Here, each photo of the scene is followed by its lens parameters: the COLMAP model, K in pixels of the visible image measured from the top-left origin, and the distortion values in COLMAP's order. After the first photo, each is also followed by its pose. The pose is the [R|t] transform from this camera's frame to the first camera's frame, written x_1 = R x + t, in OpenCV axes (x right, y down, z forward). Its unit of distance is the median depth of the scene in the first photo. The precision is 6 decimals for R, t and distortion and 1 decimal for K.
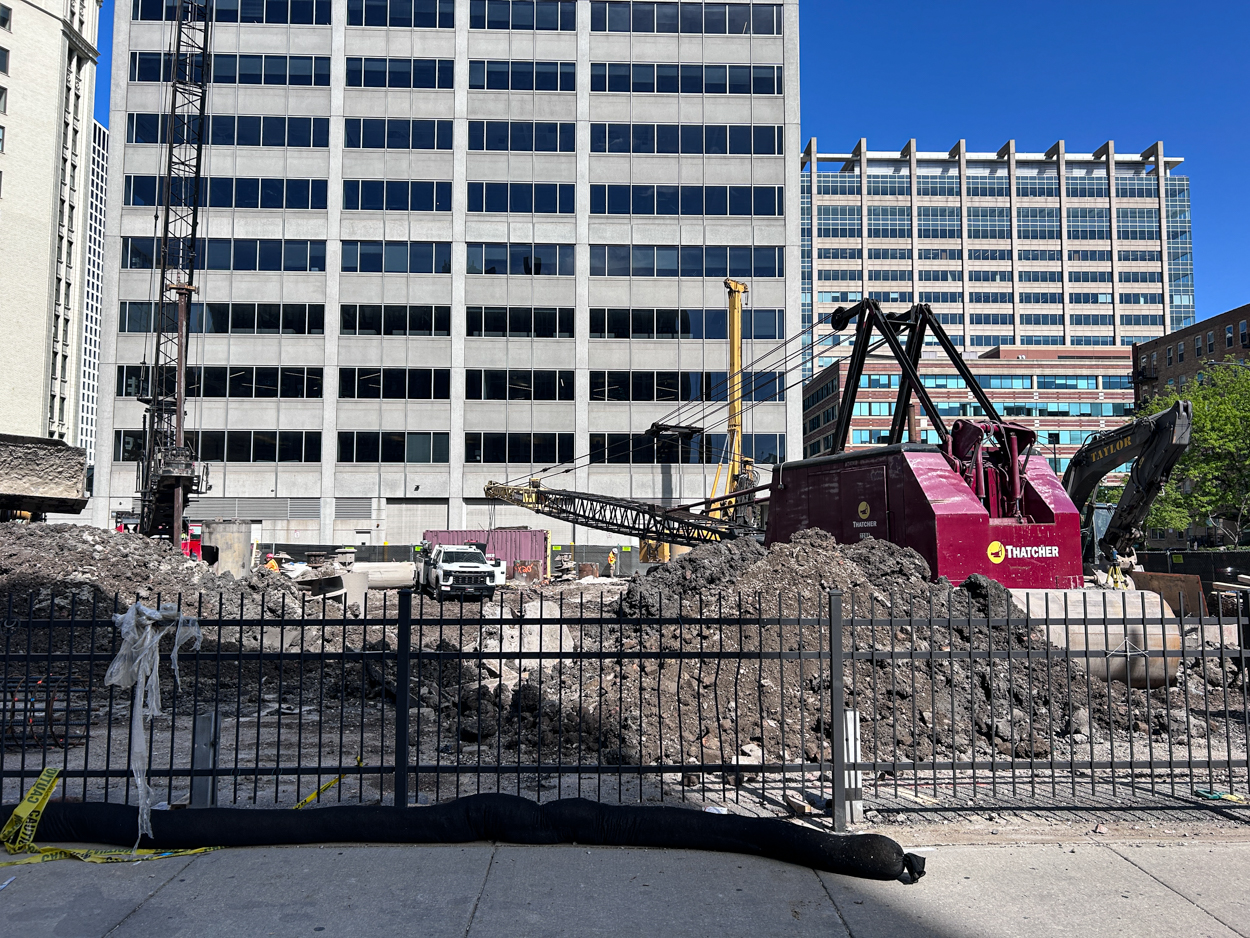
lens RADIAL K [[866.6, 0, 625.6], [0, 866.6, 463.2], [0, 0, 1]] dist [0.037186, -0.000125]
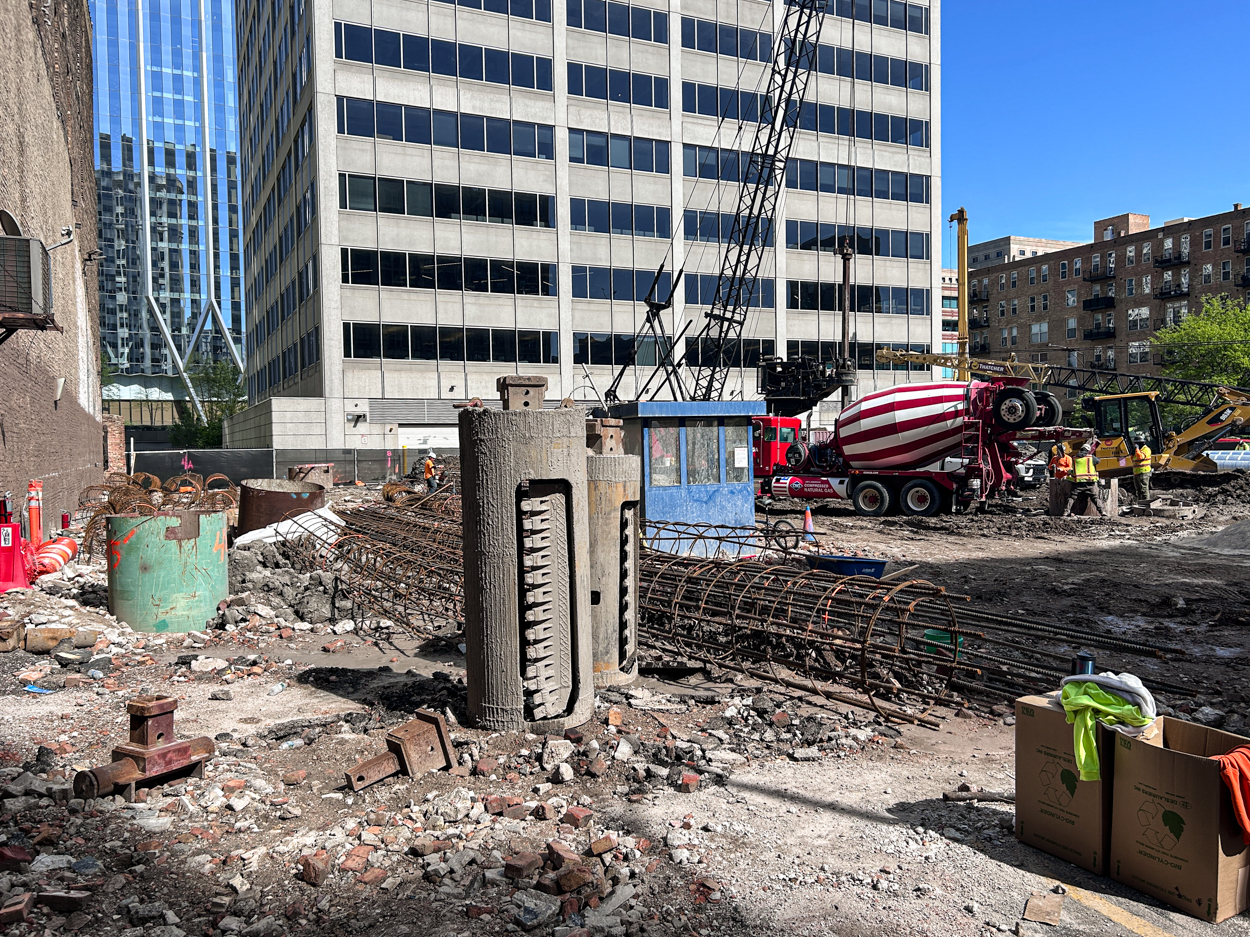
lens RADIAL K [[961.6, 0, 609.8], [0, 961.6, 441.6], [0, 0, 1]] dist [0.053917, -0.042648]
pose [[0.916636, -0.014231, 0.399470, -0.708286], [-0.021841, 0.996090, 0.085604, -0.007005], [-0.399126, -0.087193, 0.912741, -0.006020]]
